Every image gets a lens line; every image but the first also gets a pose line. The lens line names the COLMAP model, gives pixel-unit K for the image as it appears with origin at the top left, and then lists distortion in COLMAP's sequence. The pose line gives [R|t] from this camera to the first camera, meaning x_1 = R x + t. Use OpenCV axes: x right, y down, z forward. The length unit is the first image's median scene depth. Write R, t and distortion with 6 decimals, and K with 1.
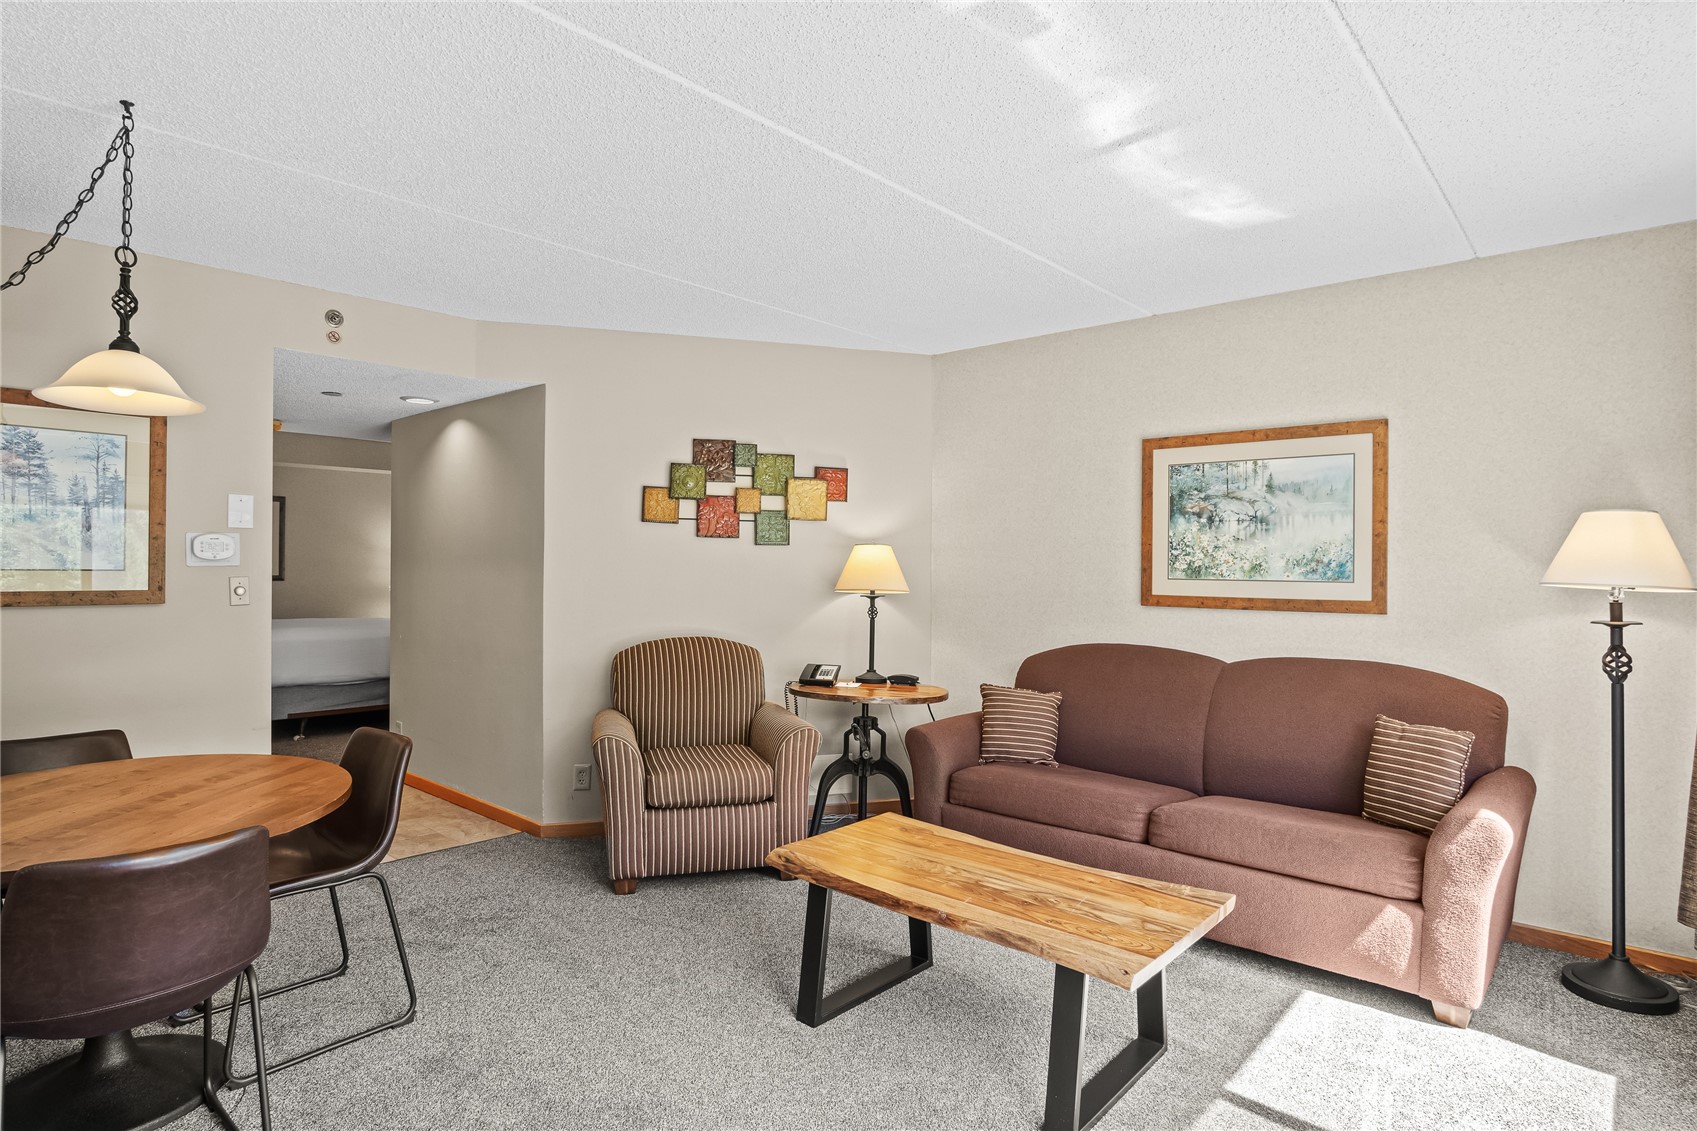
lens RADIAL K [[917.4, 0, 849.9], [0, 917.4, 564.5], [0, 0, 1]] dist [-0.033798, 0.008513]
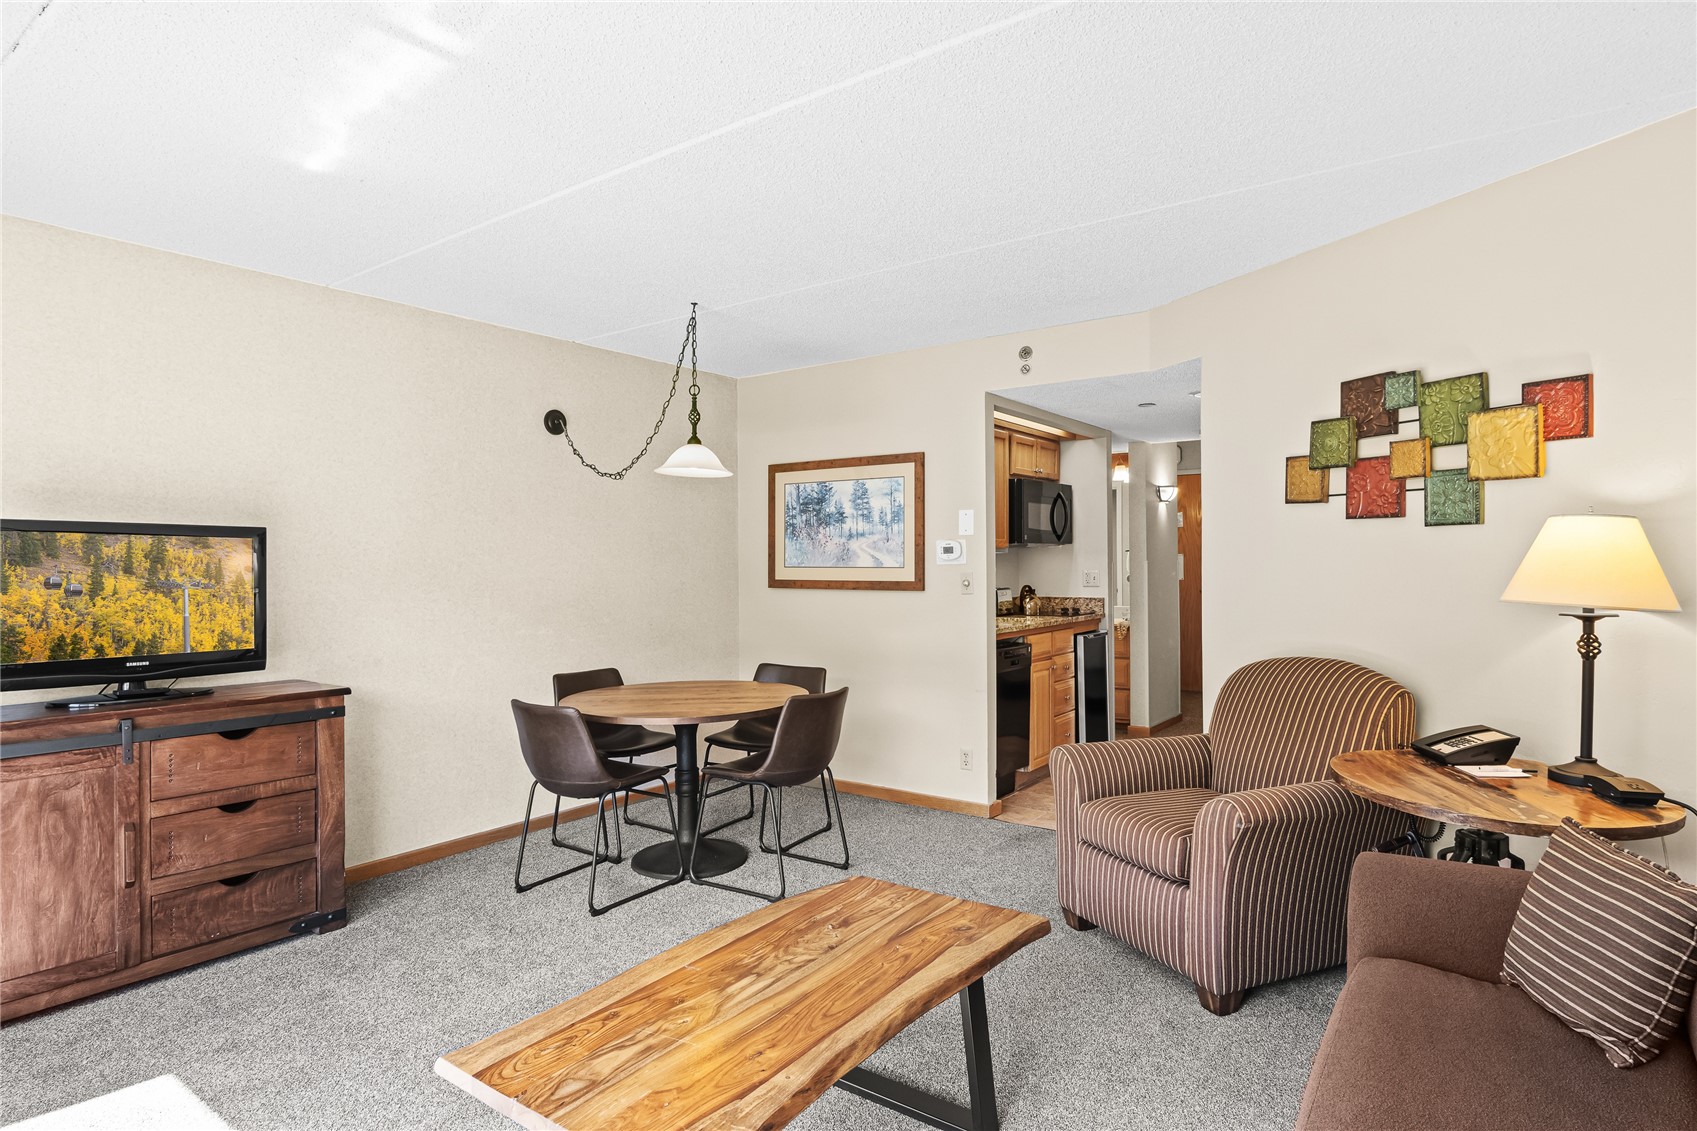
lens RADIAL K [[920.8, 0, 852.1], [0, 920.8, 559.1], [0, 0, 1]] dist [-0.034321, 0.008866]
pose [[0.102290, -0.009950, -0.994705, 0.598334], [0.008294, 0.999924, -0.009149, 0.004822], [0.994720, -0.007314, 0.102365, 0.657329]]
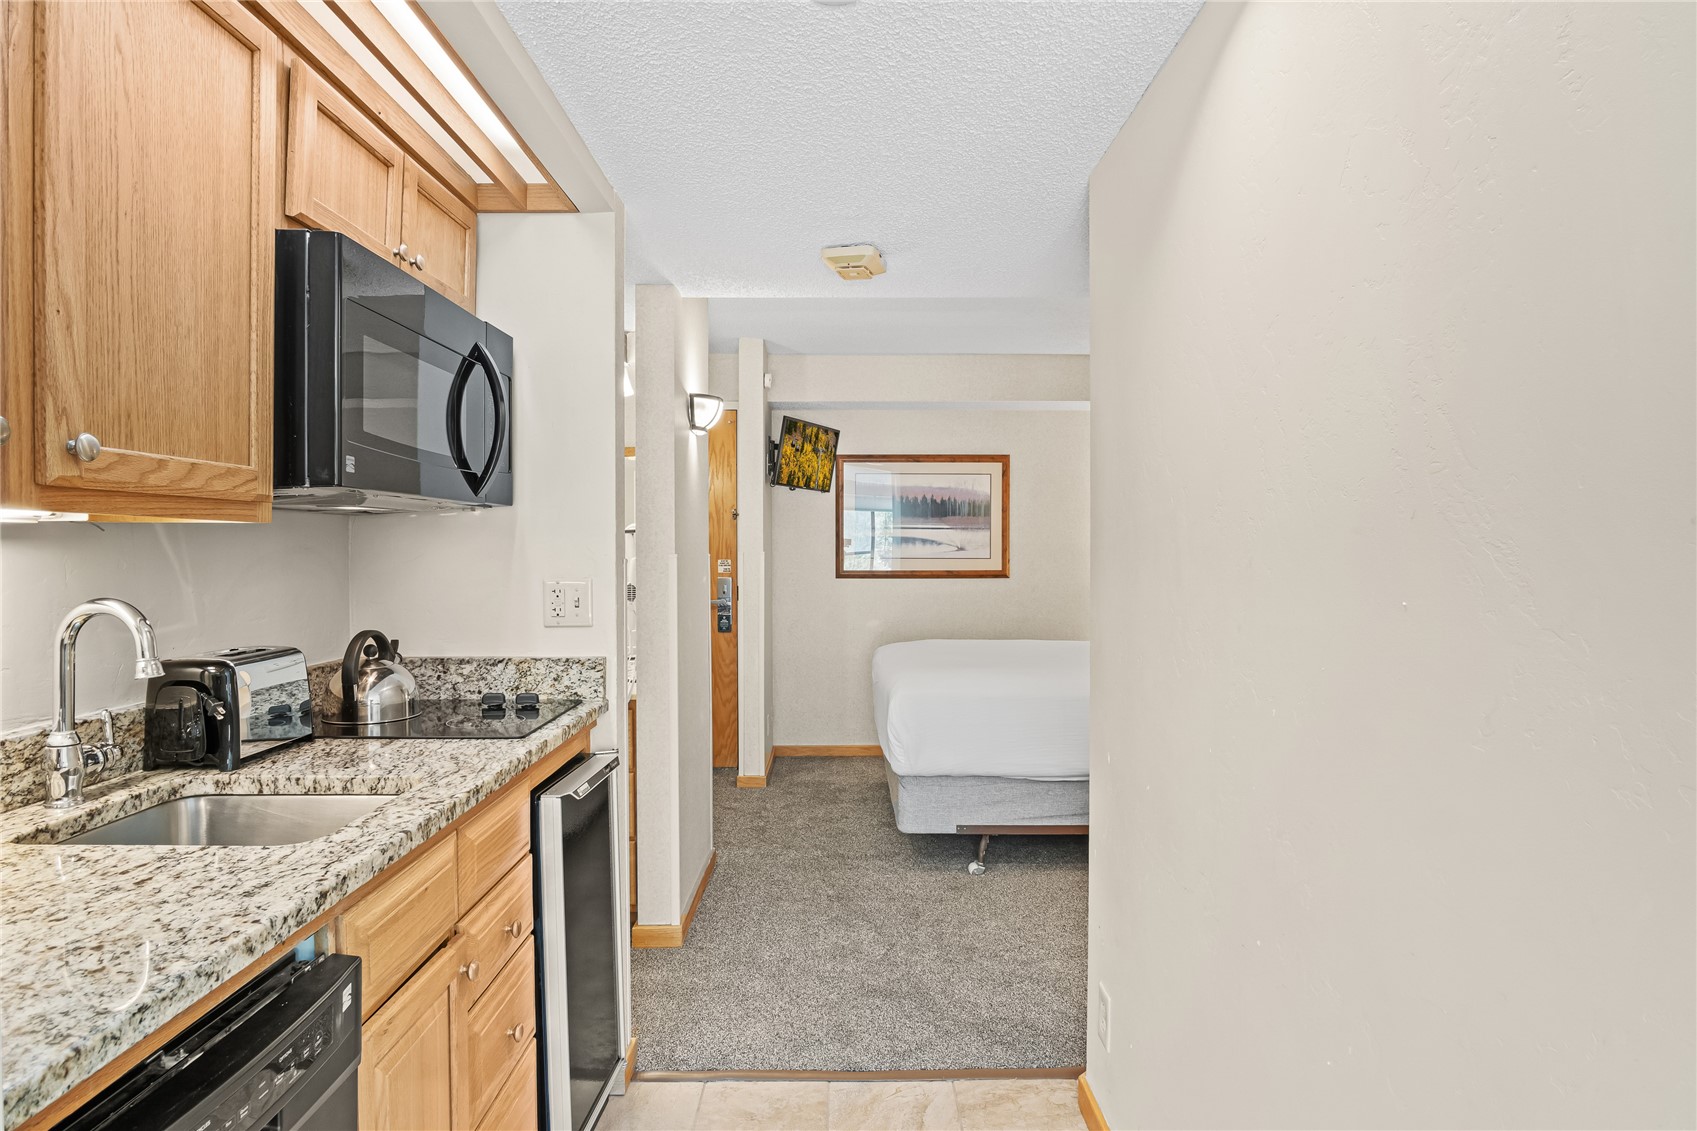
lens RADIAL K [[920.8, 0, 852.1], [0, 920.8, 559.1], [0, 0, 1]] dist [-0.034321, 0.008866]
pose [[0.674844, 0.000985, -0.737960, -0.427040], [0.005423, 0.999965, 0.006295, -0.003428], [0.737940, -0.008250, 0.674816, 0.985850]]
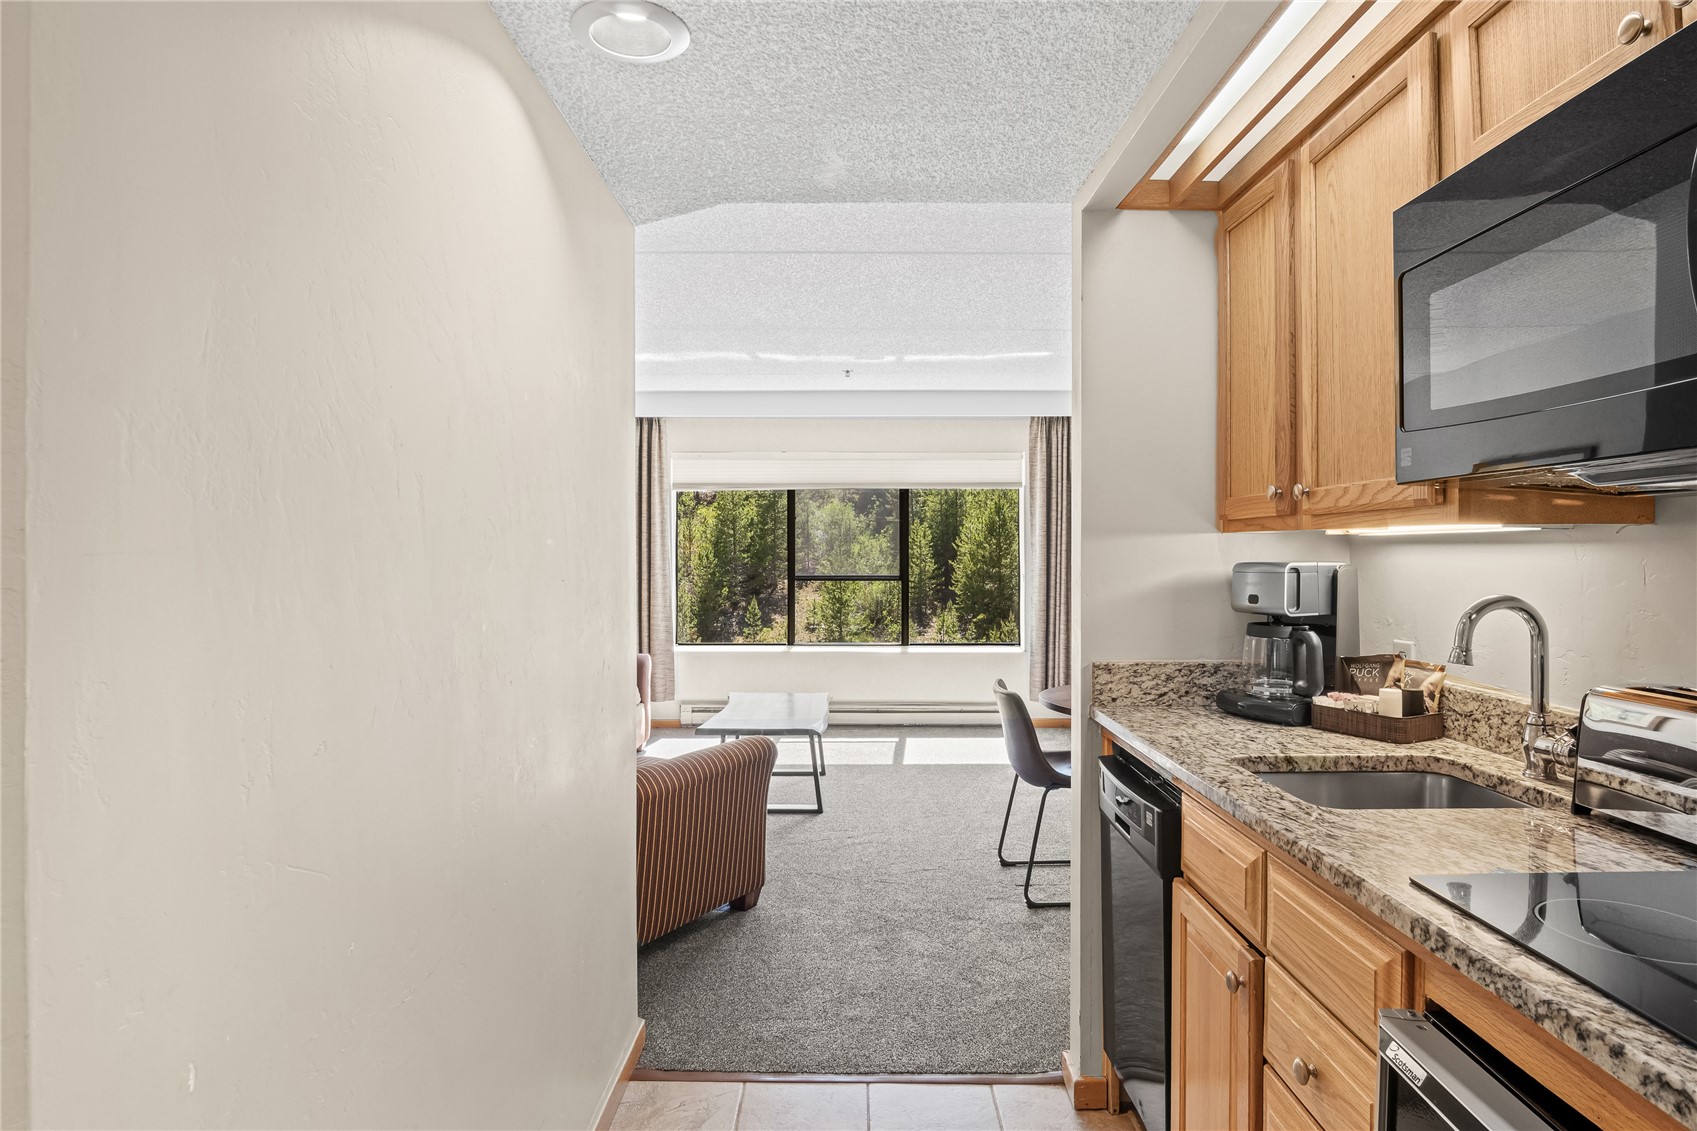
lens RADIAL K [[920.9, 0, 849.5], [0, 920.9, 550.5], [0, 0, 1]] dist [-0.037197, 0.009049]
pose [[-0.664476, -0.007272, 0.747274, -0.964902], [-0.005079, 0.999974, 0.005214, -0.007622], [-0.747292, -0.000330, -0.664495, 1.468219]]
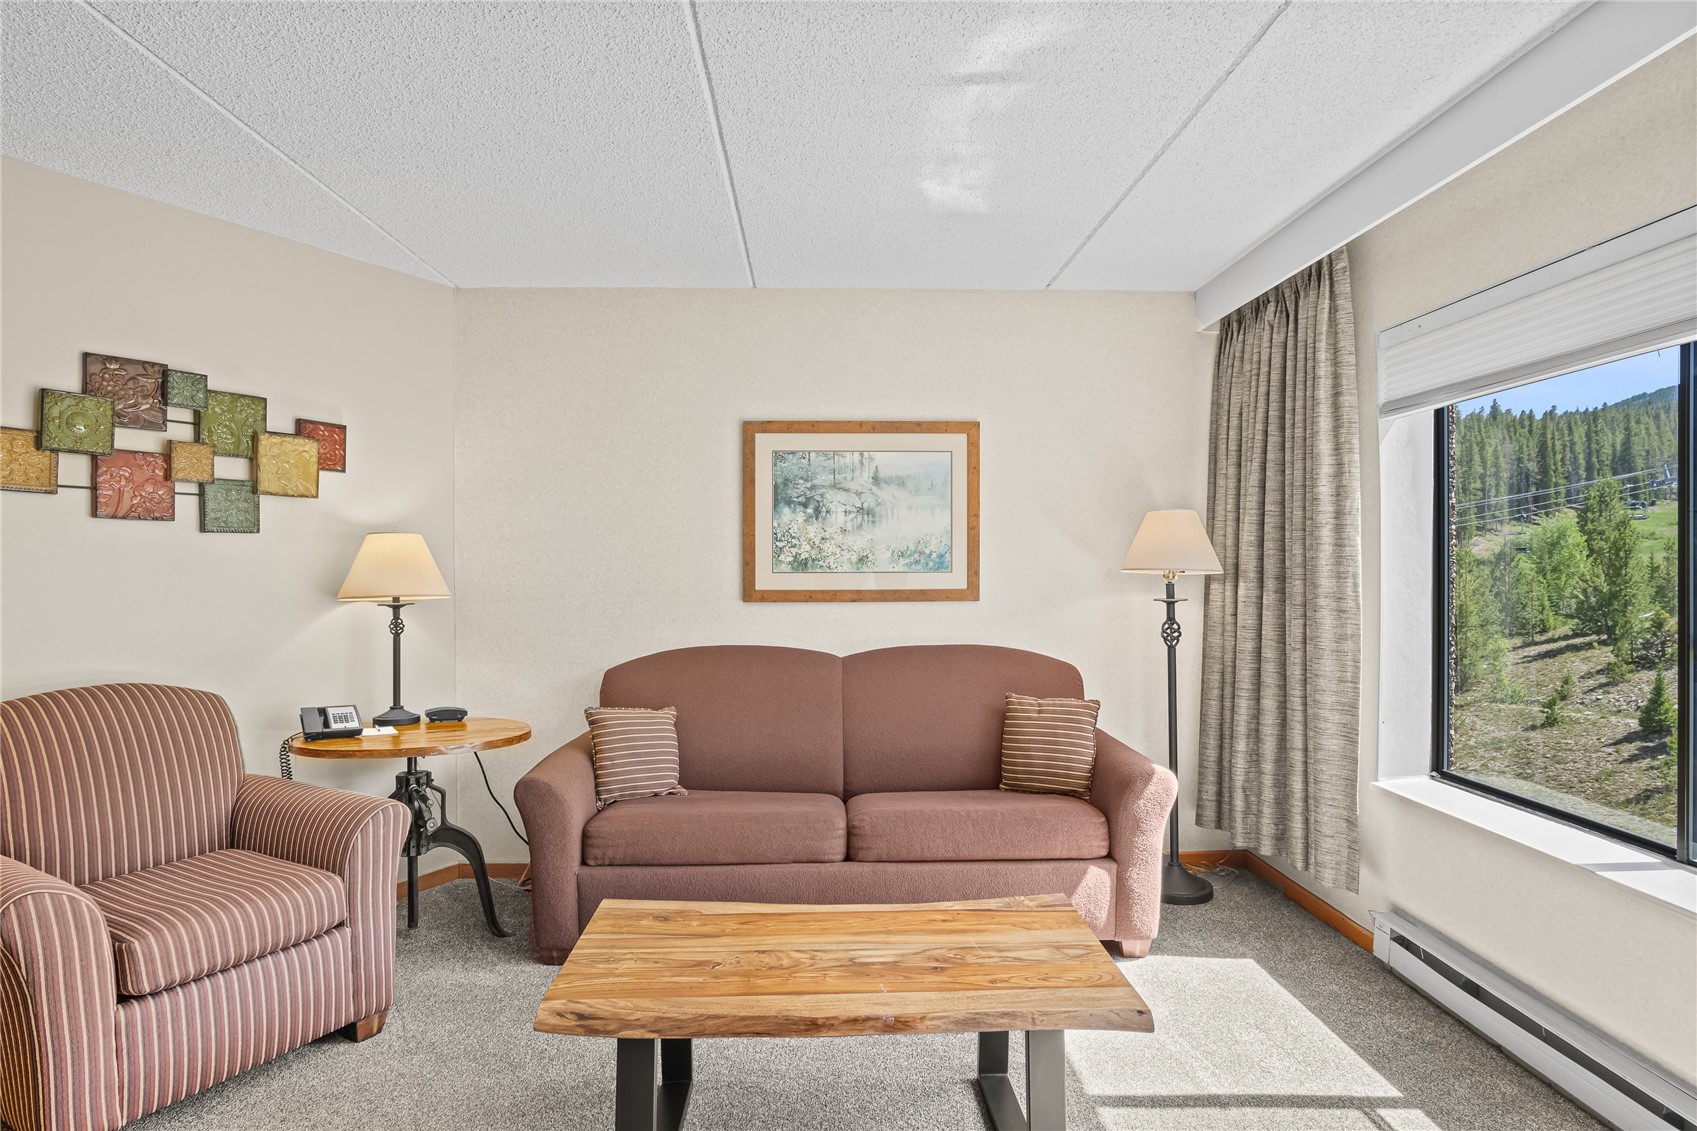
lens RADIAL K [[917.4, 0, 849.9], [0, 917.4, 564.5], [0, 0, 1]] dist [-0.033798, 0.008513]
pose [[0.722021, -0.013372, 0.691742, -0.261663], [0.009737, 0.999911, 0.009166, -0.000263], [-0.691802, 0.000117, 0.722087, 0.284943]]
